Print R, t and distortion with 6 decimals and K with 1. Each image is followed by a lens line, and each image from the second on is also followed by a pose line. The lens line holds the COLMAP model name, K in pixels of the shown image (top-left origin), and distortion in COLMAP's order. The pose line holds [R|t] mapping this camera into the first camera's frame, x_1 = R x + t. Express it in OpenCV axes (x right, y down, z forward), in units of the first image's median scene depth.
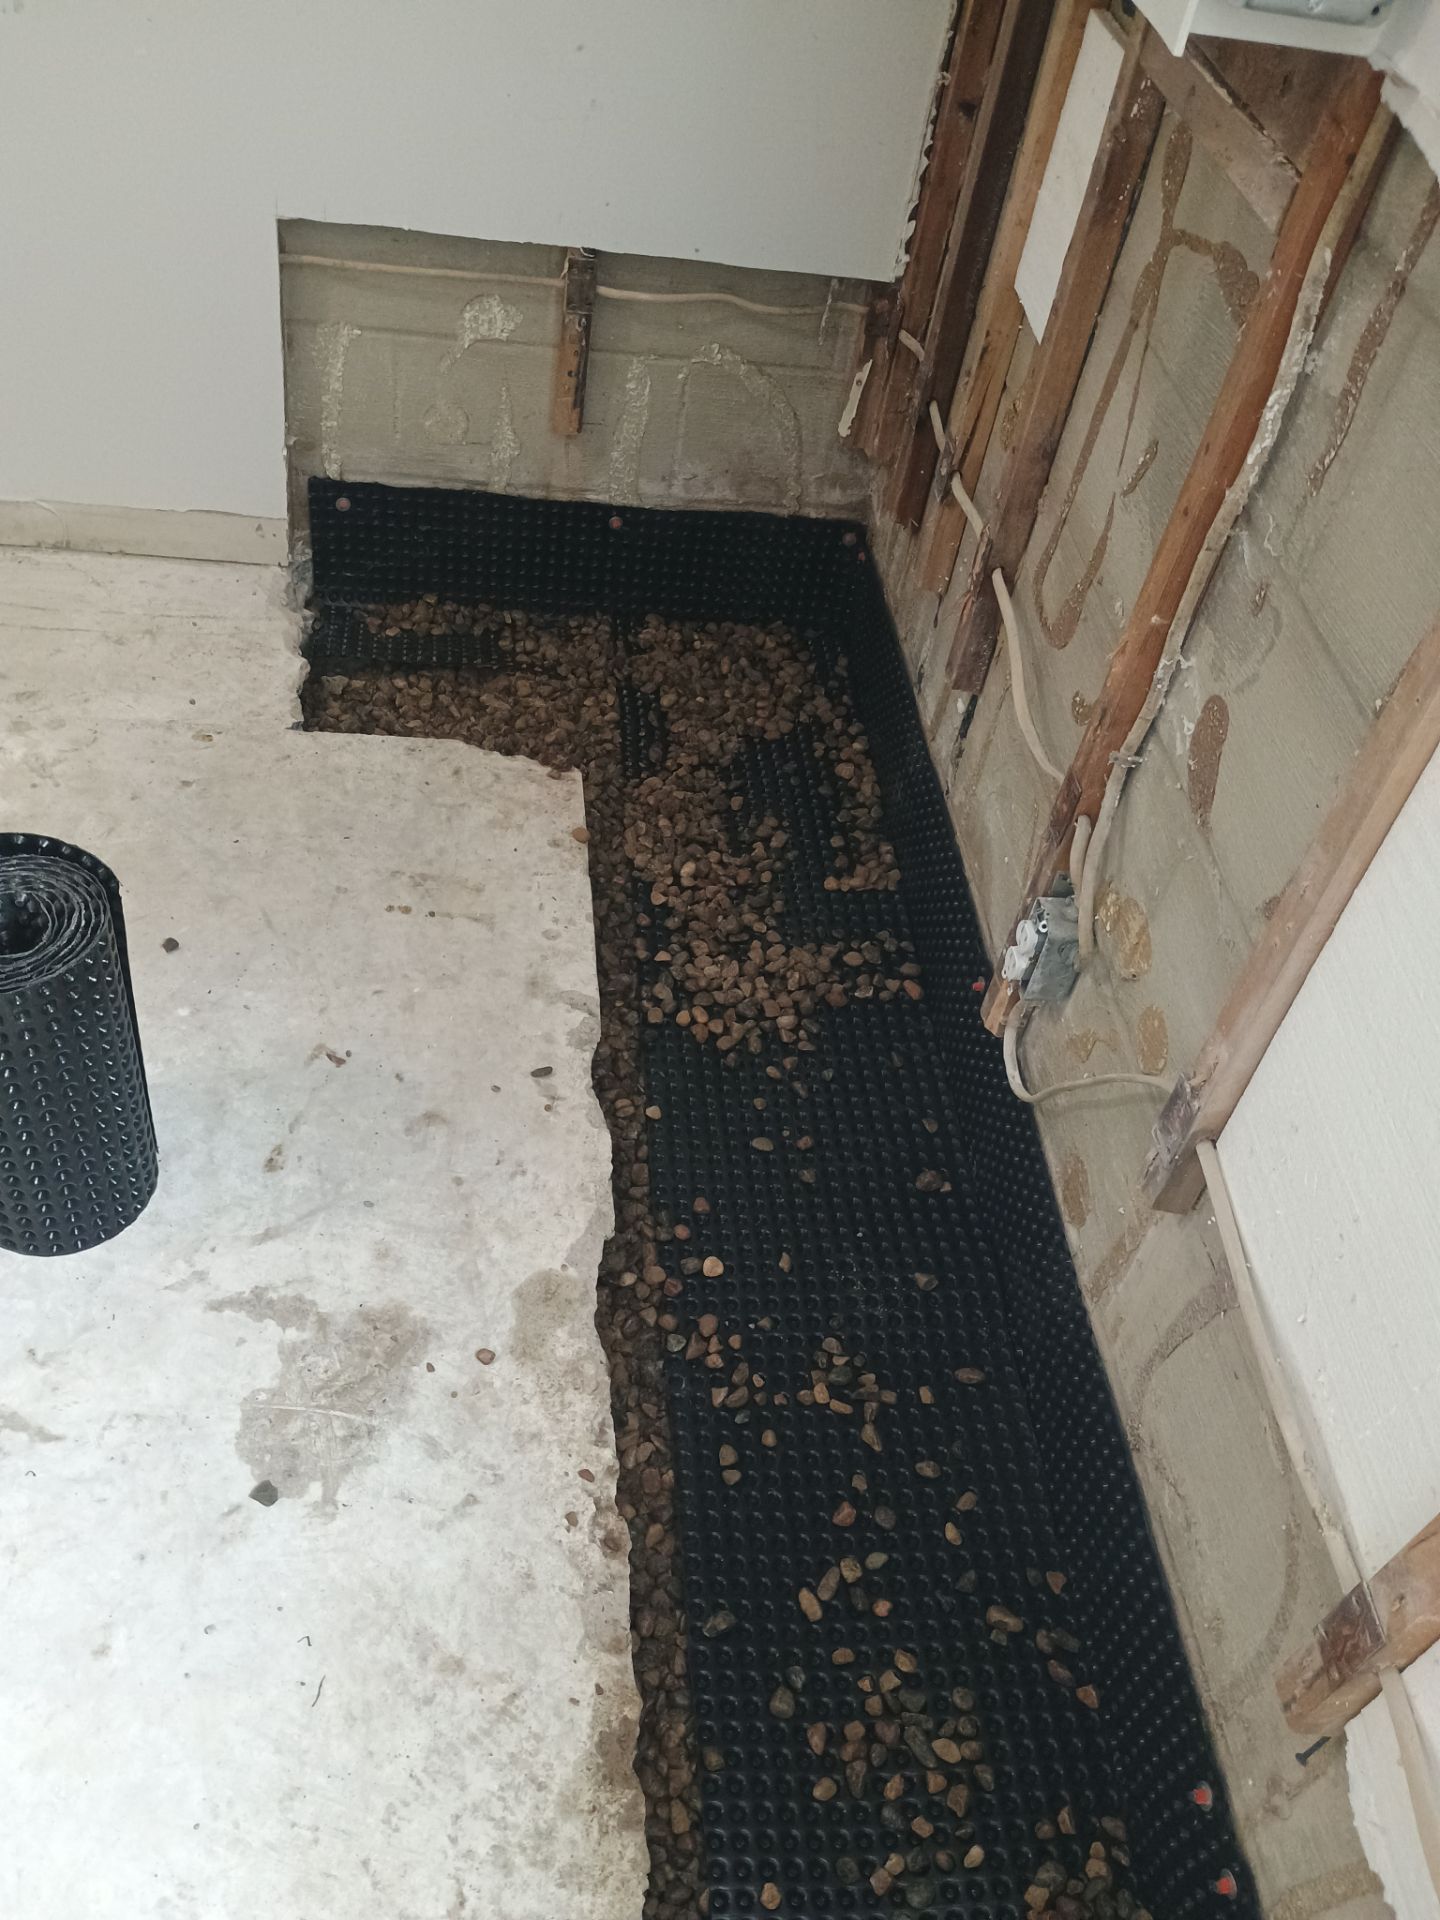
lens RADIAL K [[1679.2, 0, 720.0], [0, 1679.2, 960.0], [0, 0, 1]] dist [0.047096, 0.000499]
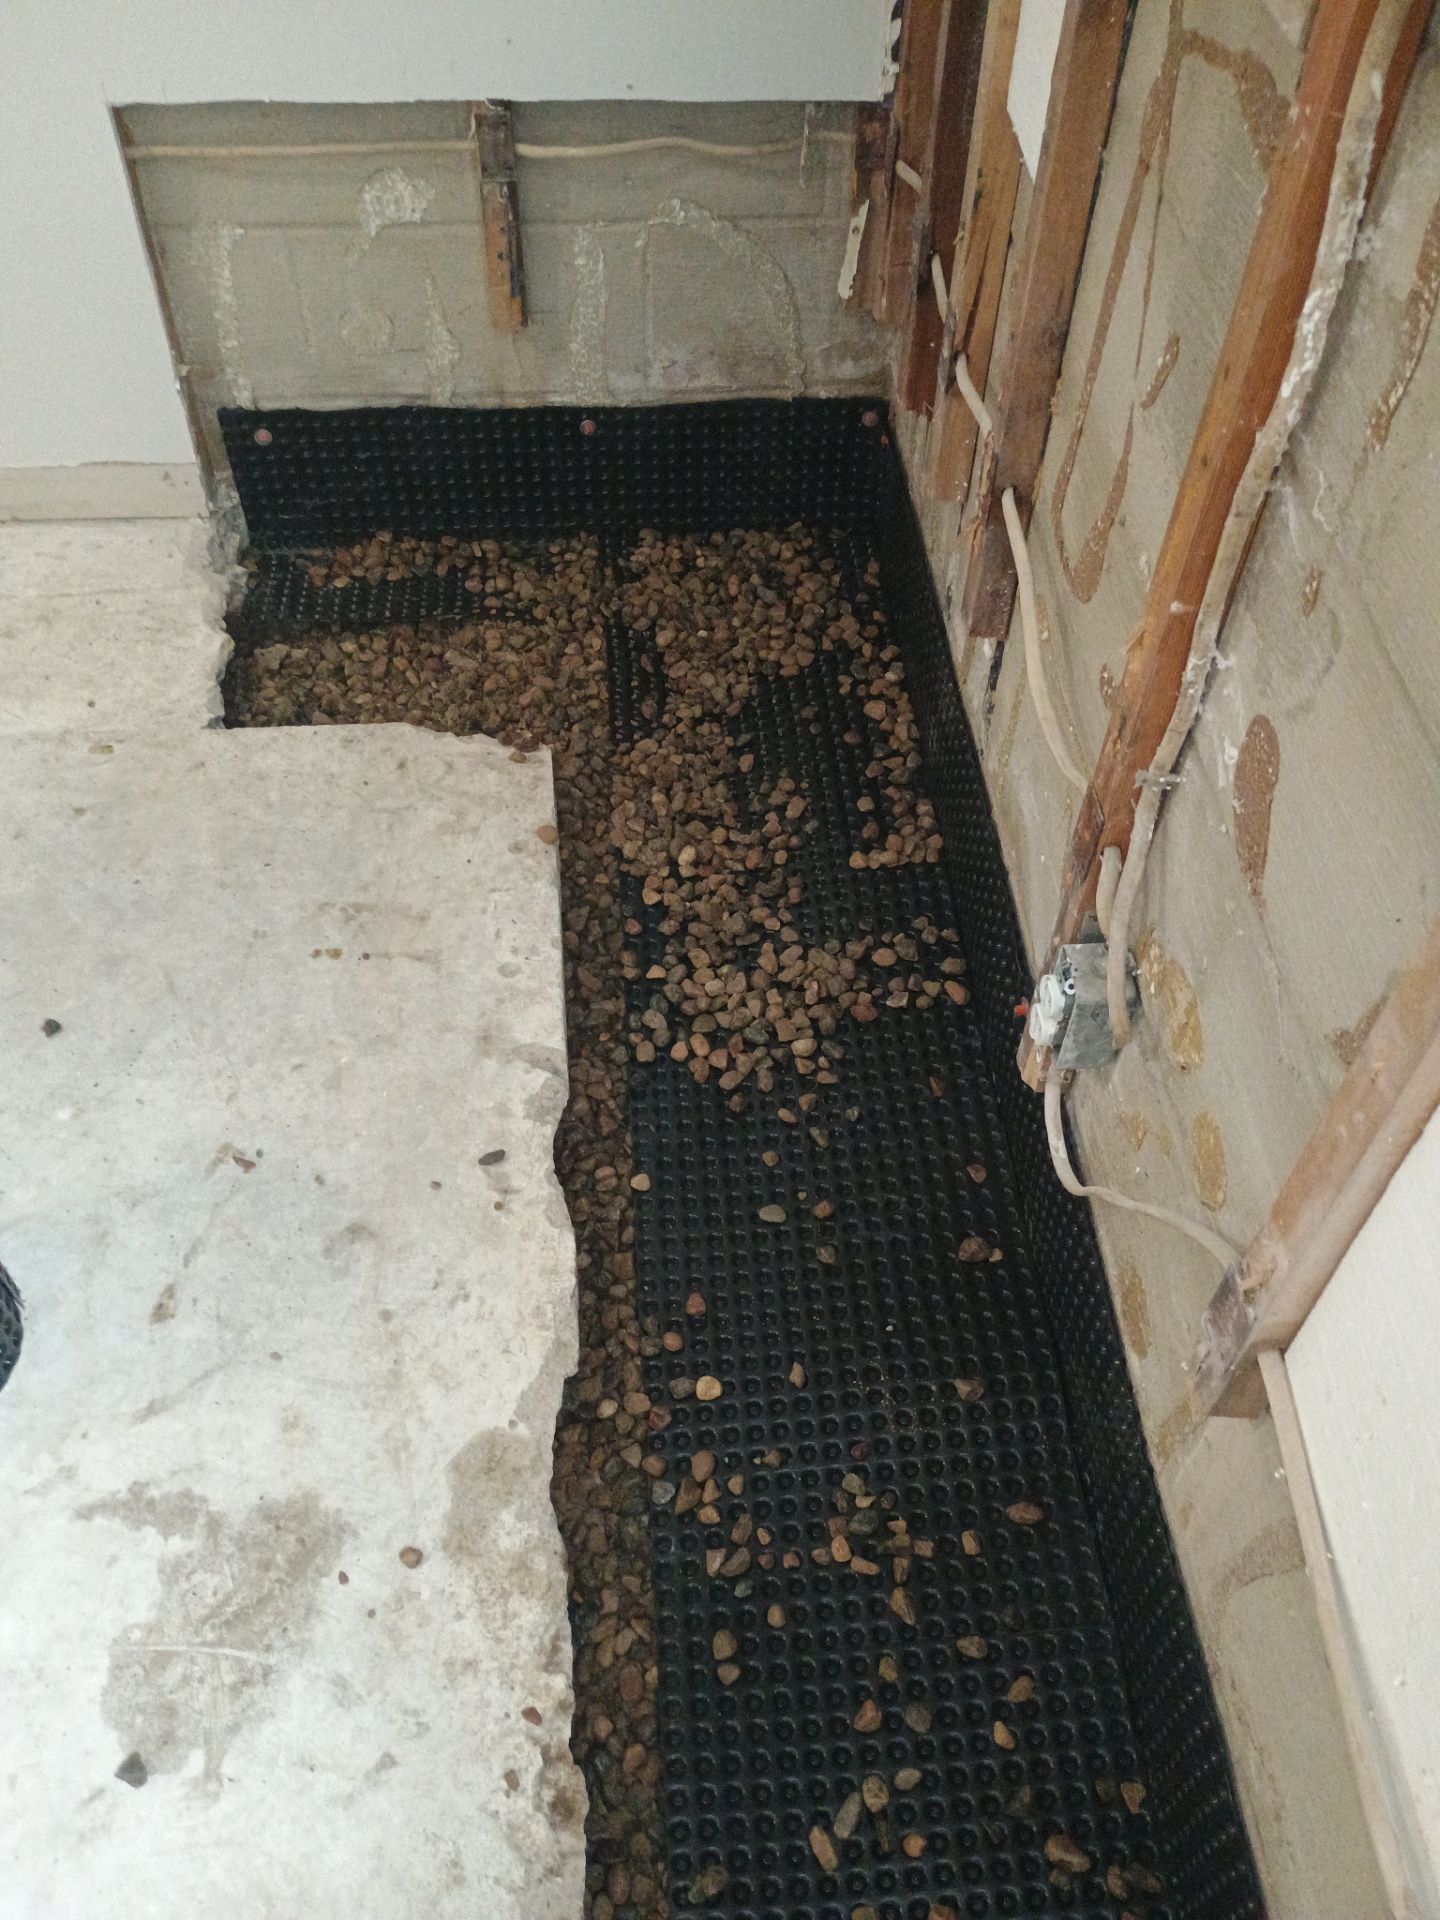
lens RADIAL K [[1699.4, 0, 749.7], [0, 1699.4, 962.3], [0, 0, 1]] dist [0.060075, -0.048020]
pose [[0.994645, -0.068750, -0.077172, 0.092860], [0.076308, 0.992088, 0.099687, -0.104216], [0.069708, -0.105042, 0.992022, 0.187908]]
